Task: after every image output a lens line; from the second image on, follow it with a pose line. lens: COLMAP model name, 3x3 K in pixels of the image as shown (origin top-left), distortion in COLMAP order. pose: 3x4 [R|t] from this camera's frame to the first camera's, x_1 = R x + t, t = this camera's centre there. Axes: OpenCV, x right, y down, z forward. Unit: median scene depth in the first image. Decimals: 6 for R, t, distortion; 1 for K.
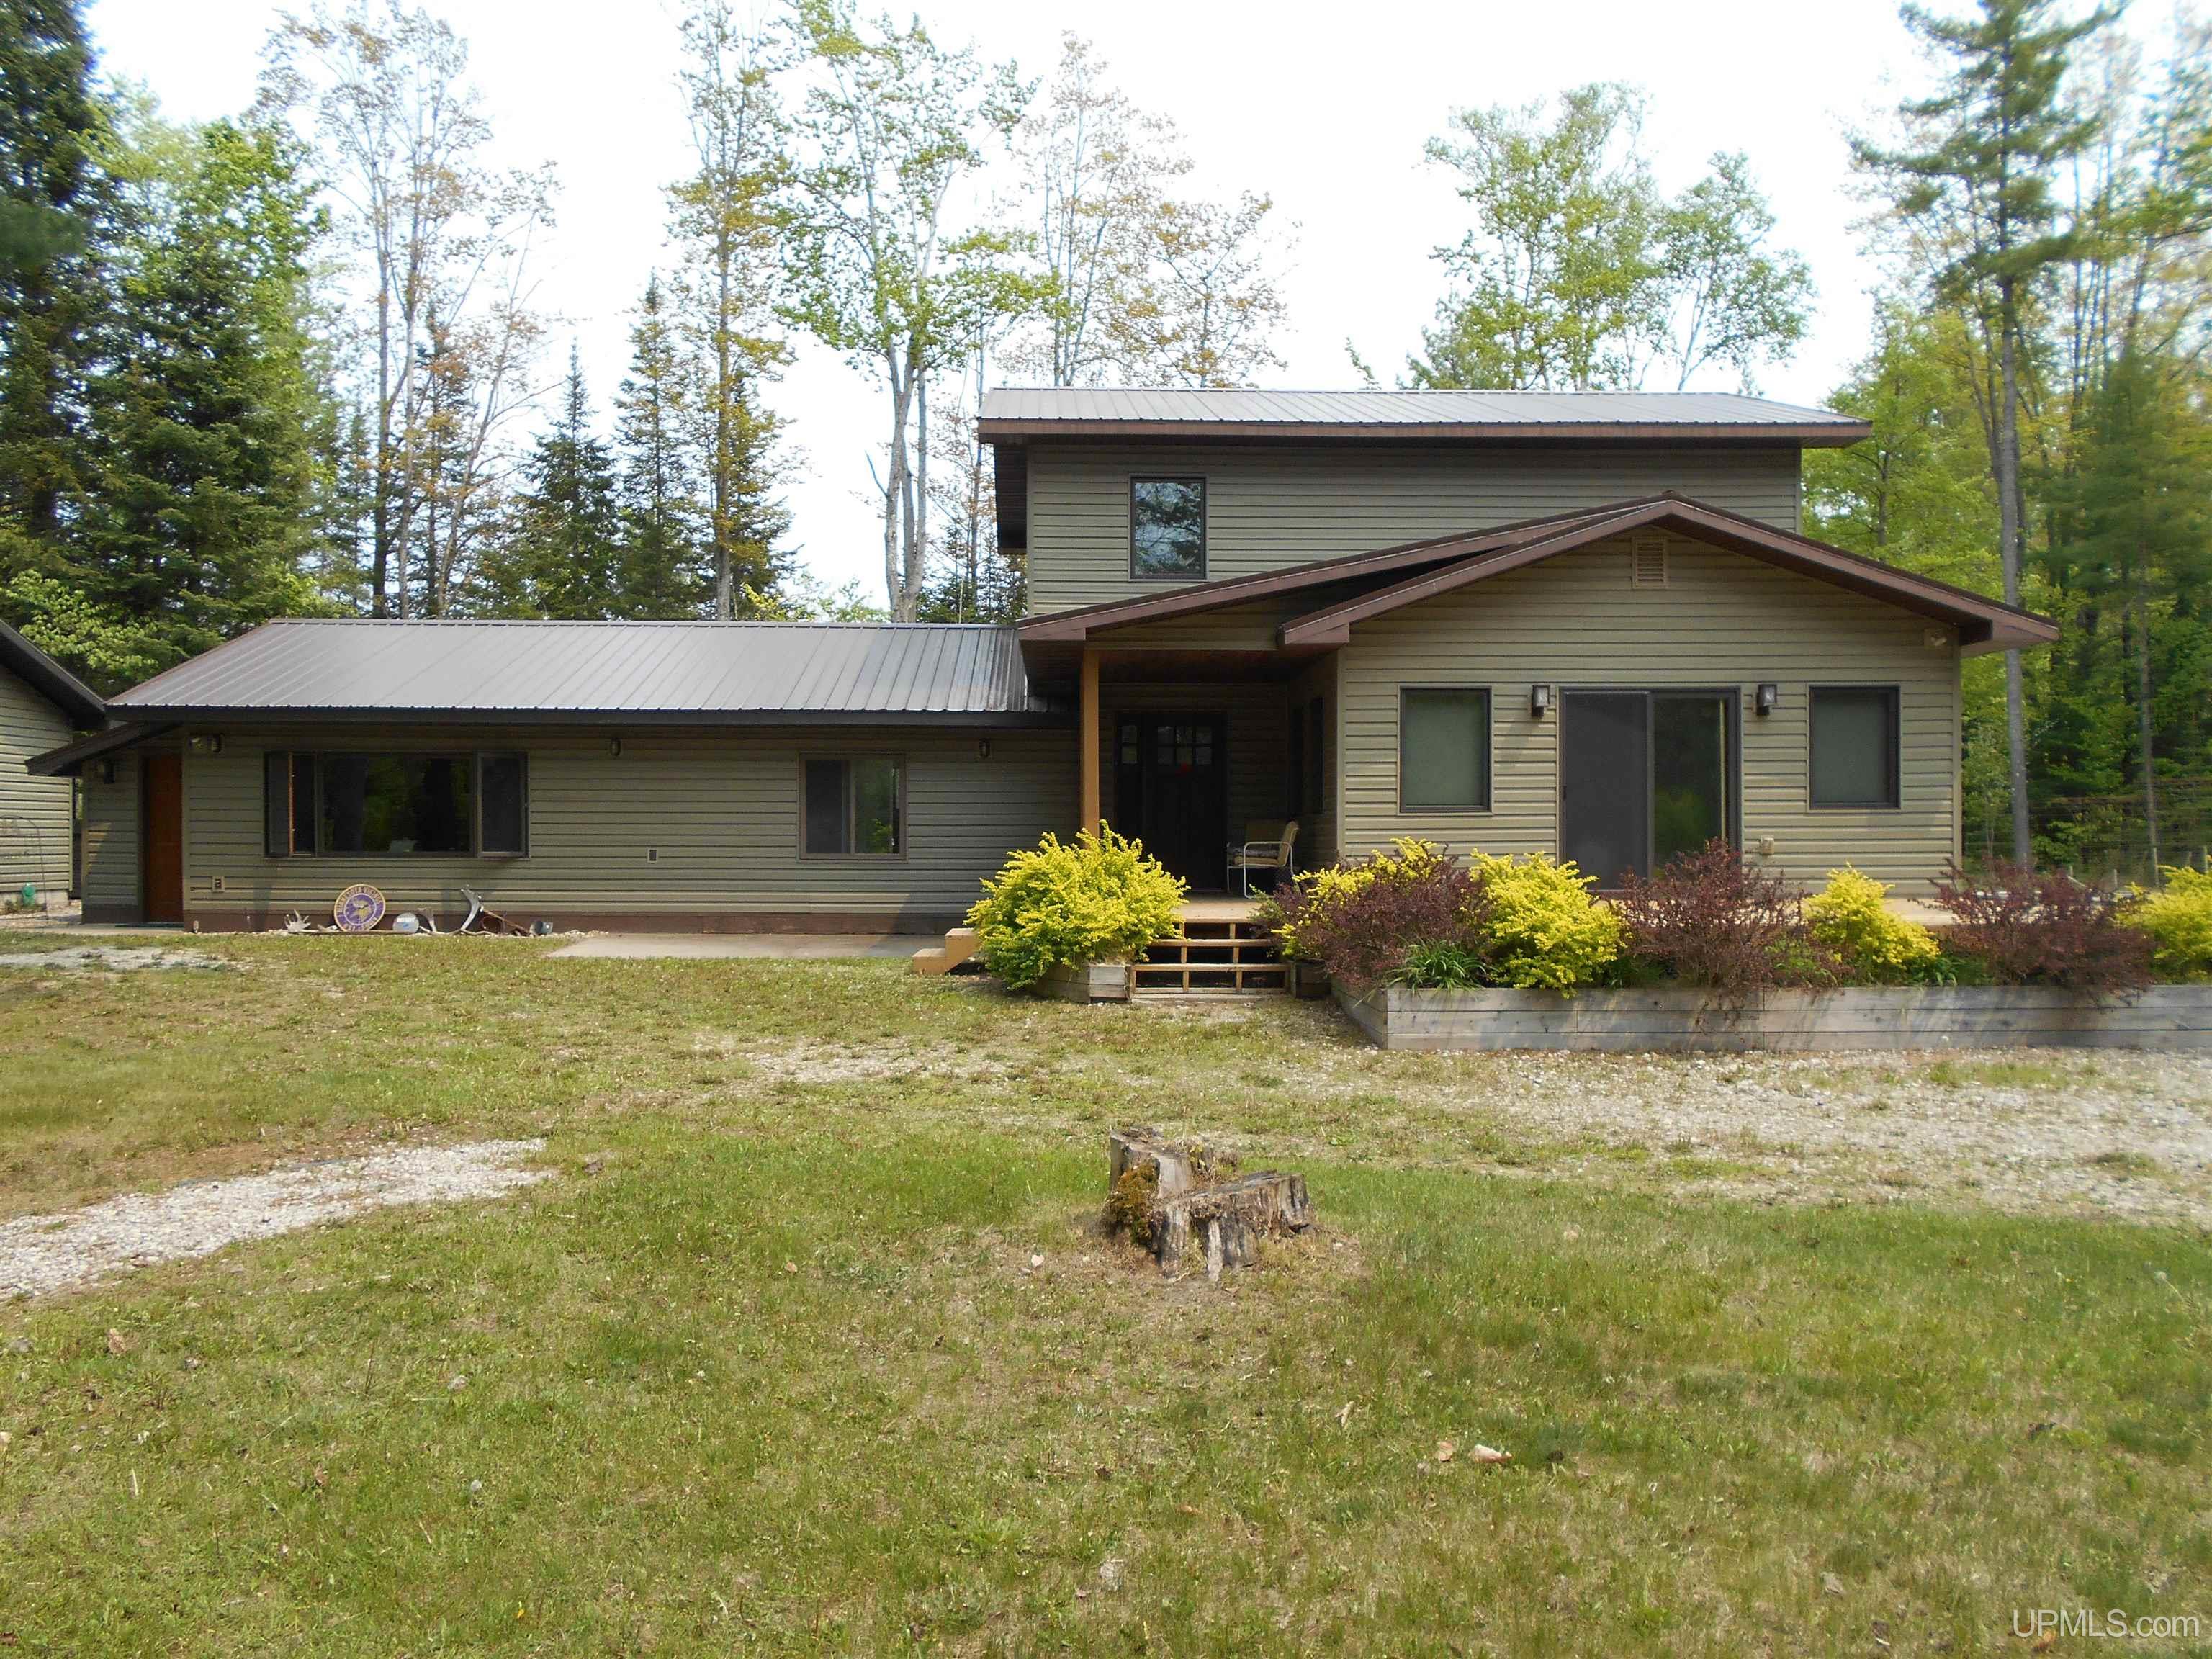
lens RADIAL K [[1675.0, 0, 1106.0], [0, 1675.0, 829.5], [0, 0, 1]] dist [0.001208, 0.000118]
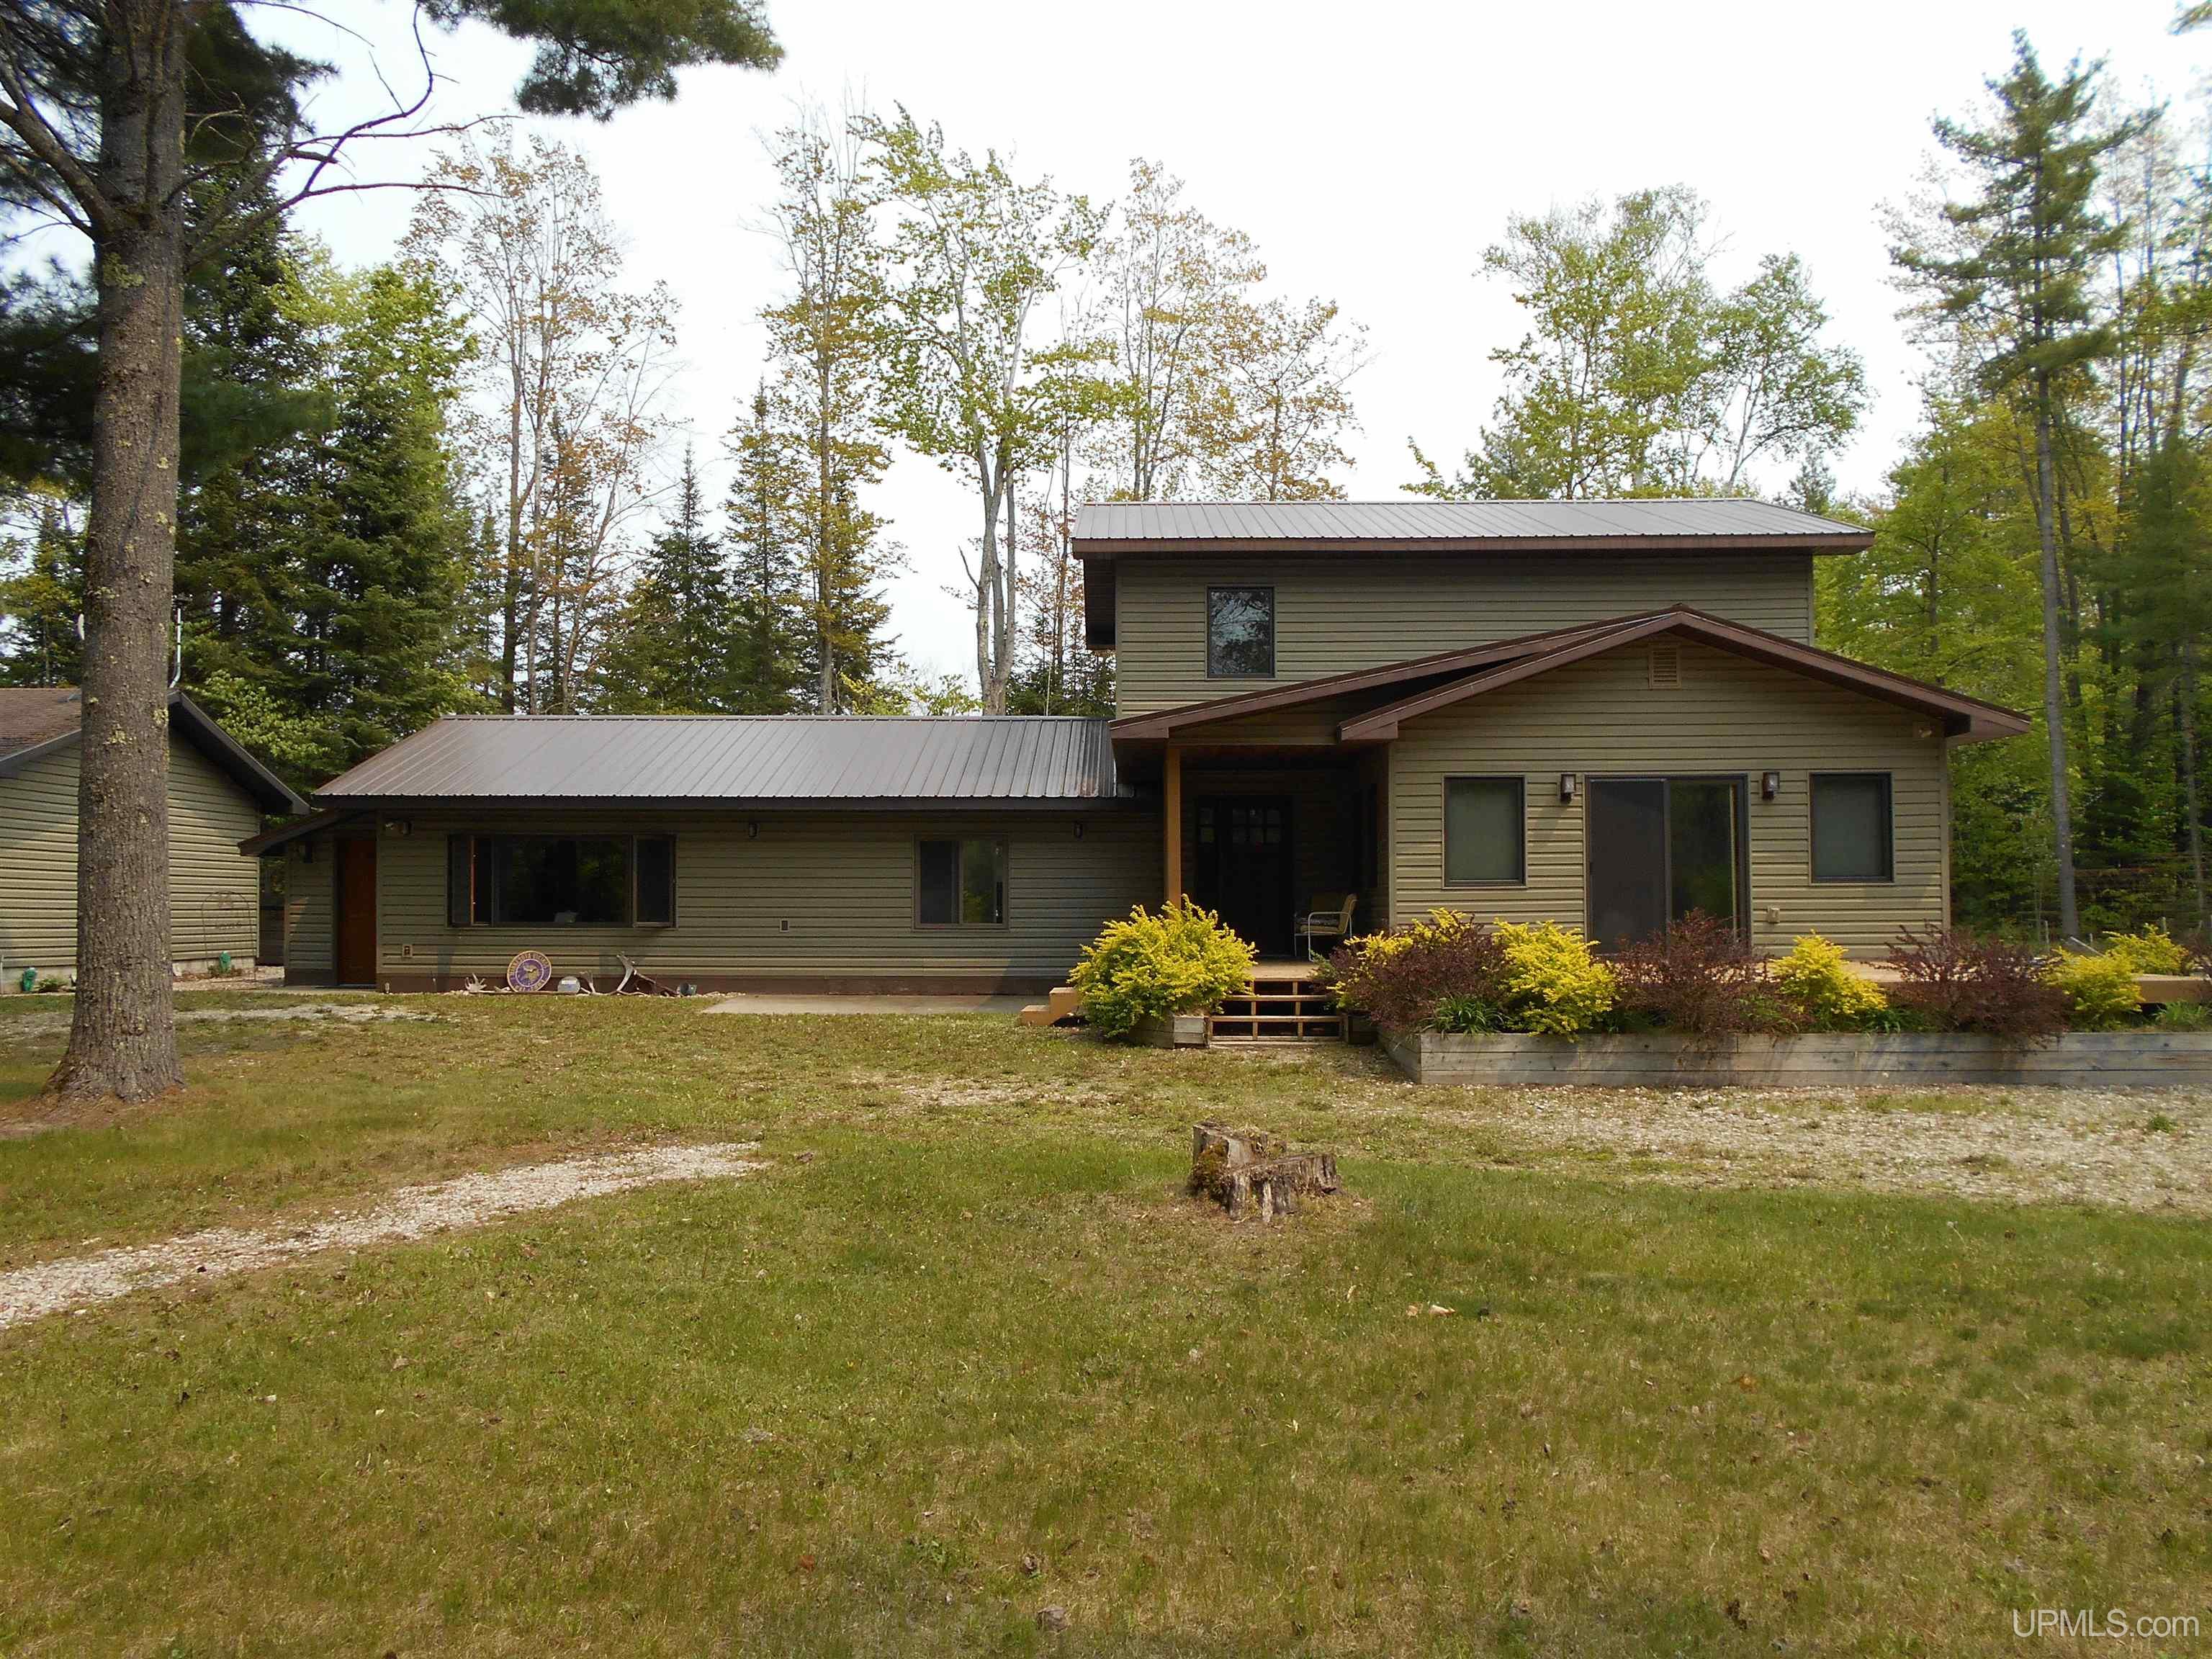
lens RADIAL K [[1683.3, 0, 1106.0], [0, 1683.3, 829.5], [0, 0, 1]] dist [-0.001349, 0.083414]
pose [[0.998907, -0.004023, -0.046563, -0.001129], [0.002090, 0.999137, -0.041489, -0.001395], [0.046690, 0.041346, 0.998053, -0.128055]]
